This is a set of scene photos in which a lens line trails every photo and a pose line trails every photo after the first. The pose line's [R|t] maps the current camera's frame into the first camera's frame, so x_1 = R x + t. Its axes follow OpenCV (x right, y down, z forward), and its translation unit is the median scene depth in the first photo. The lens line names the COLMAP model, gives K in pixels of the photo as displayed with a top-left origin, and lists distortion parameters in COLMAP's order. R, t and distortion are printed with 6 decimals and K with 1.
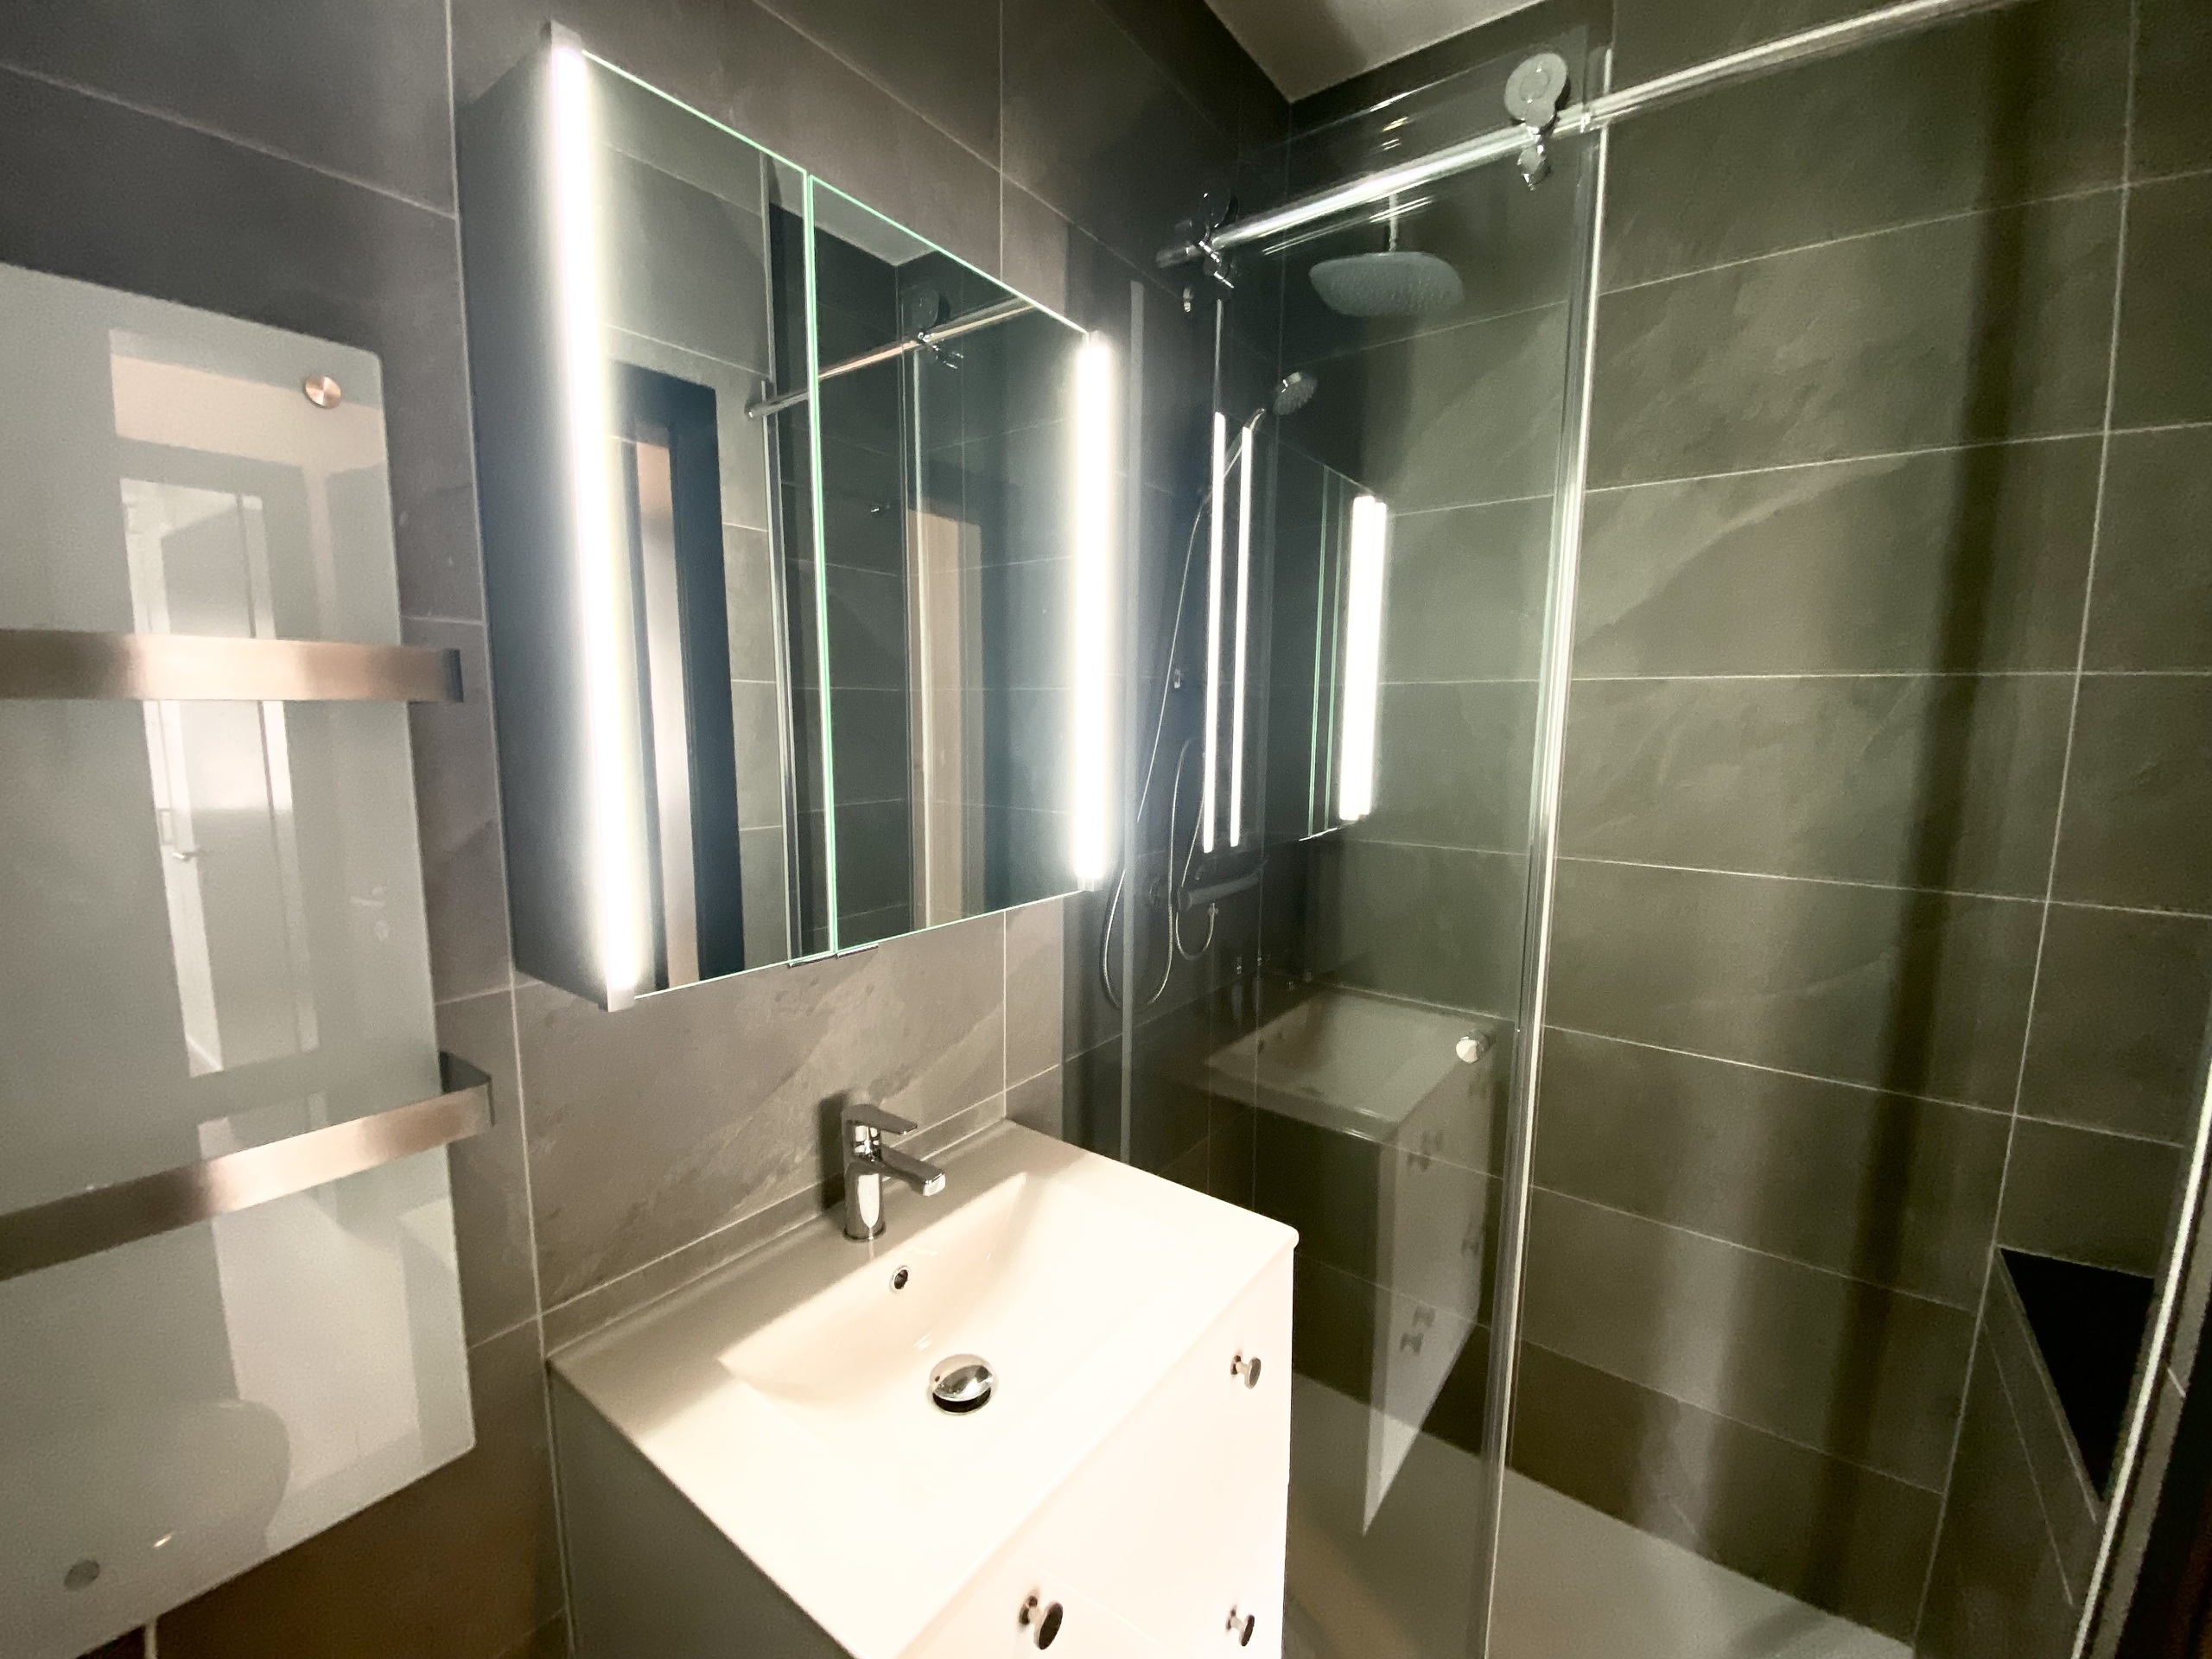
lens RADIAL K [[891.0, 0, 1106.0], [0, 891.0, 829.5], [0, 0, 1]] dist [-0.021994, -0.000095]
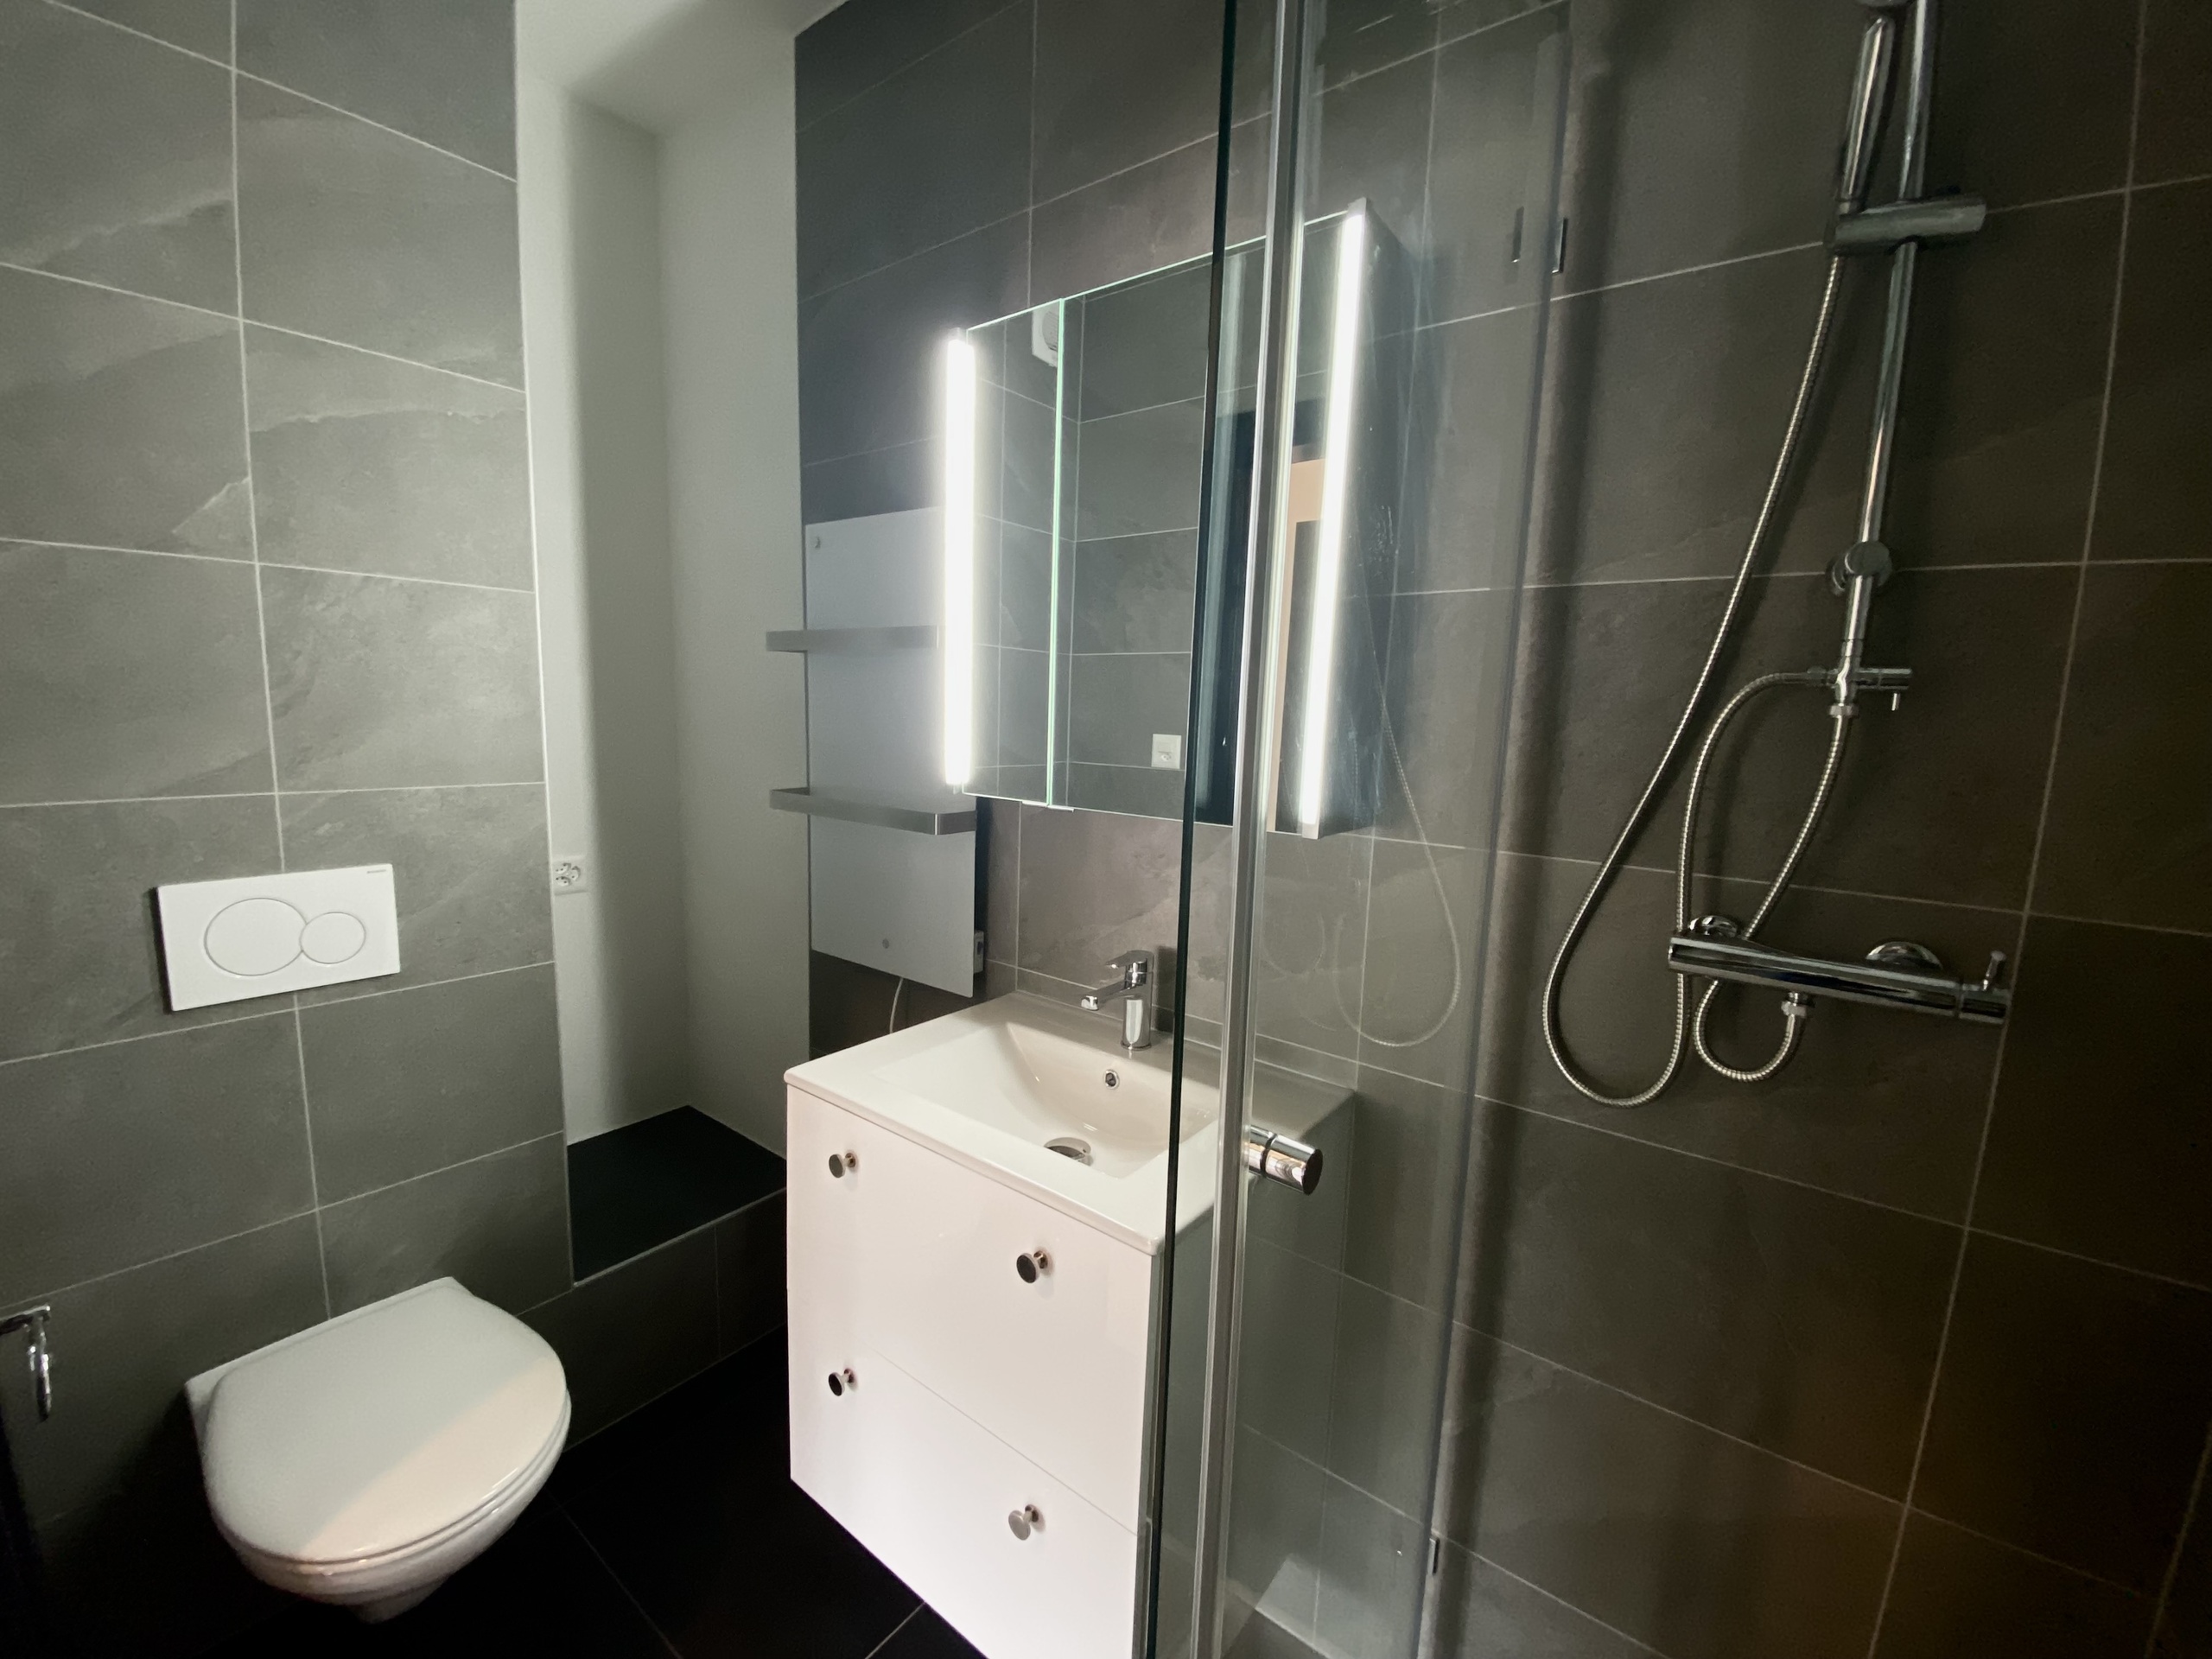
lens RADIAL K [[887.4, 0, 1106.0], [0, 887.4, 829.5], [0, 0, 1]] dist [0.000710, 0.000001]
pose [[-0.030290, 0.128475, -0.991250, 3.215061], [-0.153259, 0.979381, 0.131620, -0.096974], [0.987722, 0.155905, -0.009976, 2.944976]]
